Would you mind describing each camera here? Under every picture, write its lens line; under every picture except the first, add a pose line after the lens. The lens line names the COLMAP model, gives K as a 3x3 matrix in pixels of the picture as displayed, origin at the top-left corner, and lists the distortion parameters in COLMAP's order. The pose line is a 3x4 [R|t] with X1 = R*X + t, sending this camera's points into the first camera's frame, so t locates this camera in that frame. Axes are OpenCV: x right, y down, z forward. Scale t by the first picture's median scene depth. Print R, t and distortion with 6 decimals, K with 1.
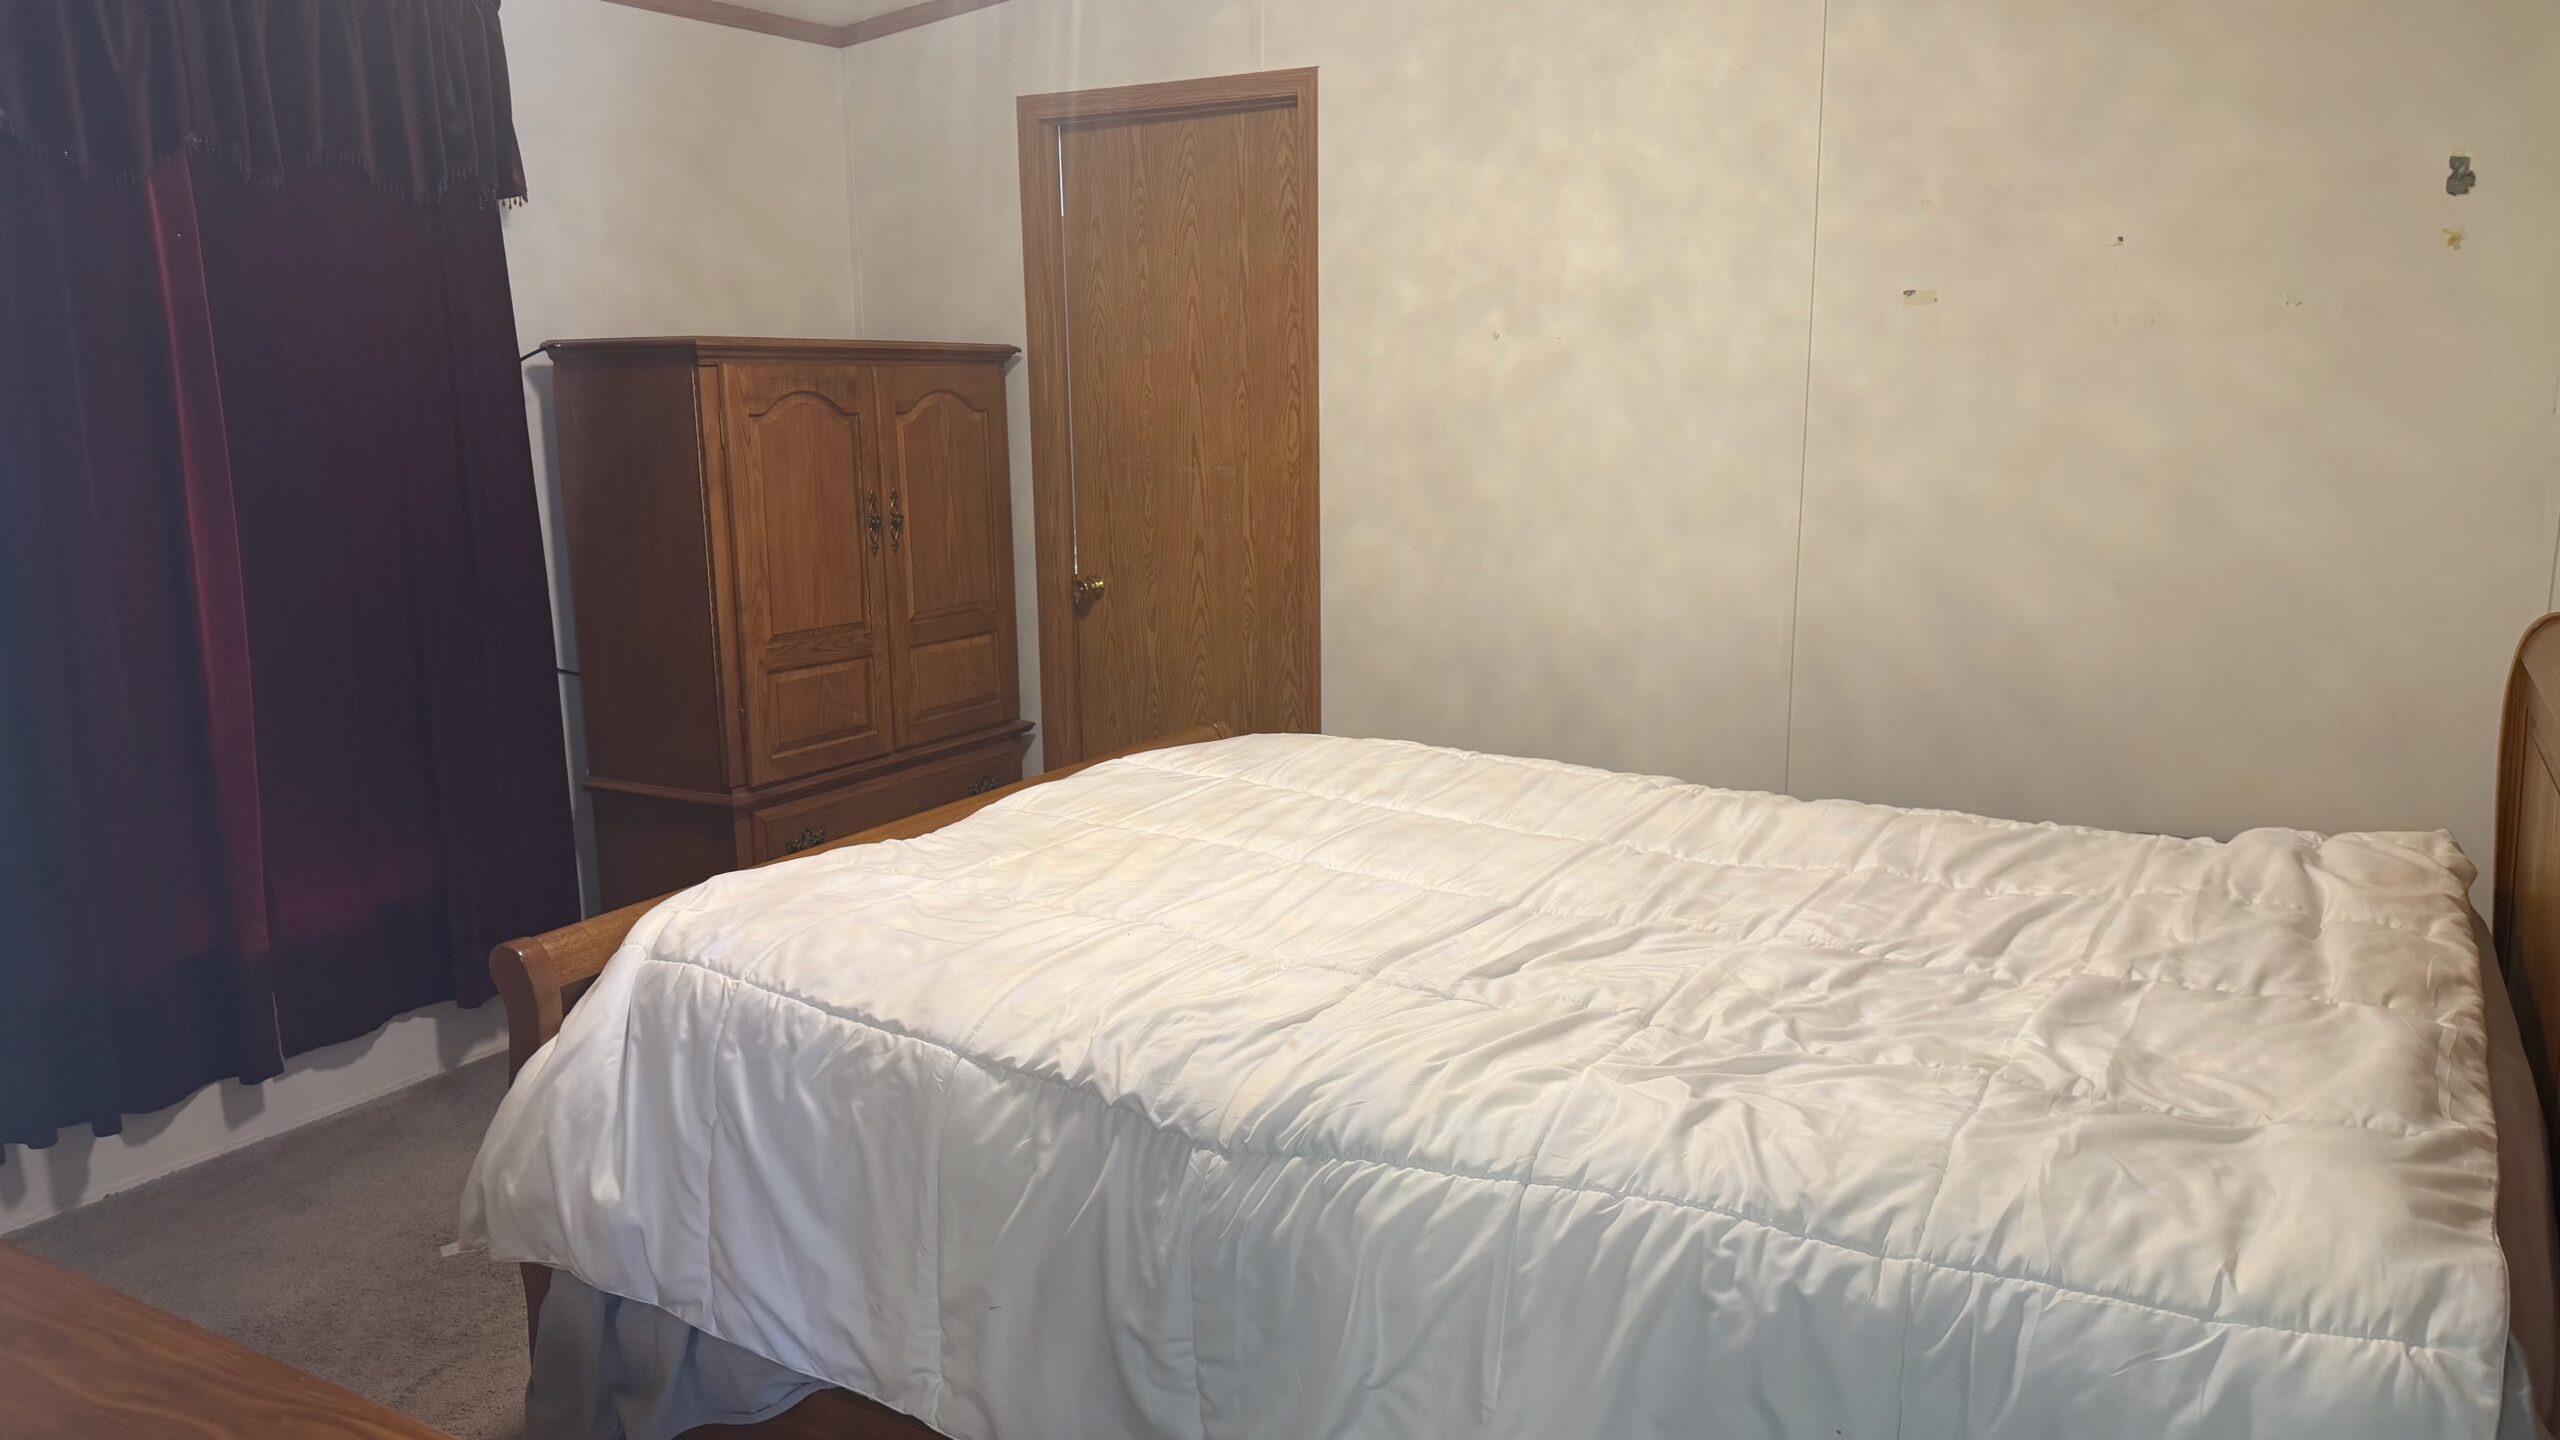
lens RADIAL K [[1807.6, 0, 1289.7], [0, 1807.6, 736.3], [0, 0, 1]] dist [0.086429, -0.133040]
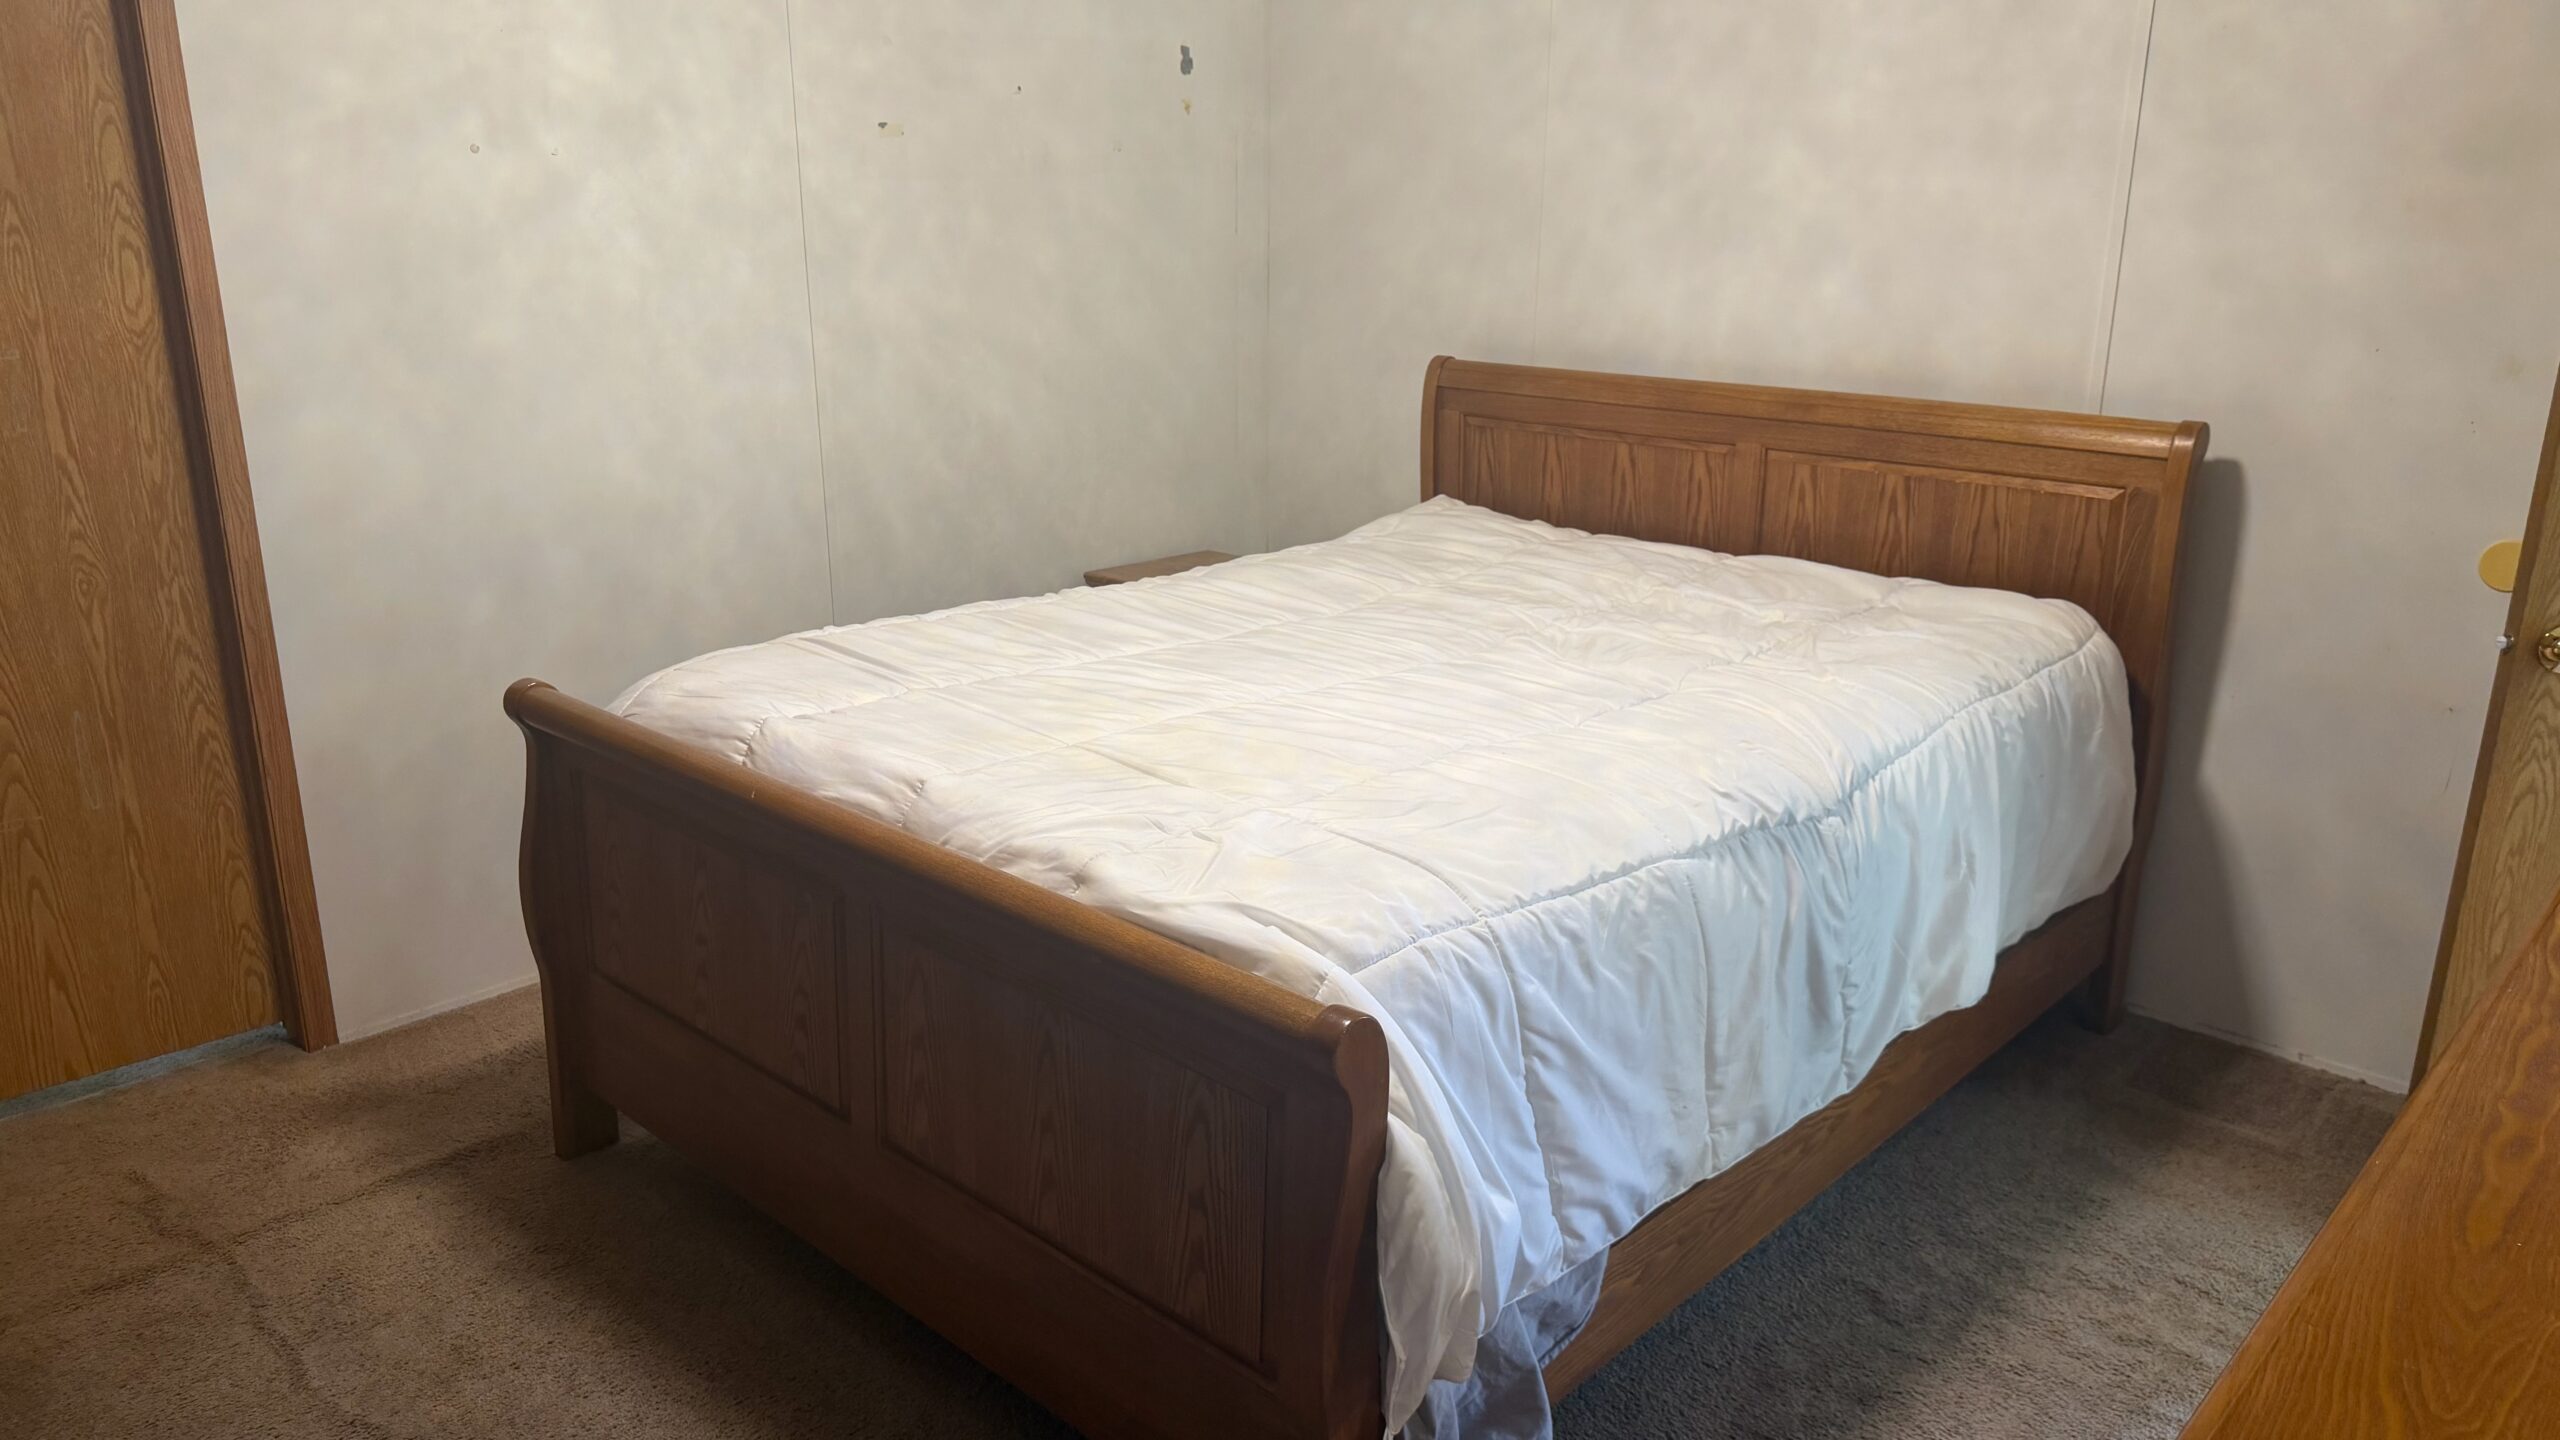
lens RADIAL K [[1870.2, 0, 1280.0], [0, 1870.2, 720.0], [0, 0, 1]] dist [0.089982, -0.106693]
pose [[0.208650, -0.266172, 0.941073, -0.856664], [0.179894, 0.956278, 0.230587, -0.141586], [-0.961303, 0.121181, 0.247410, 0.625665]]
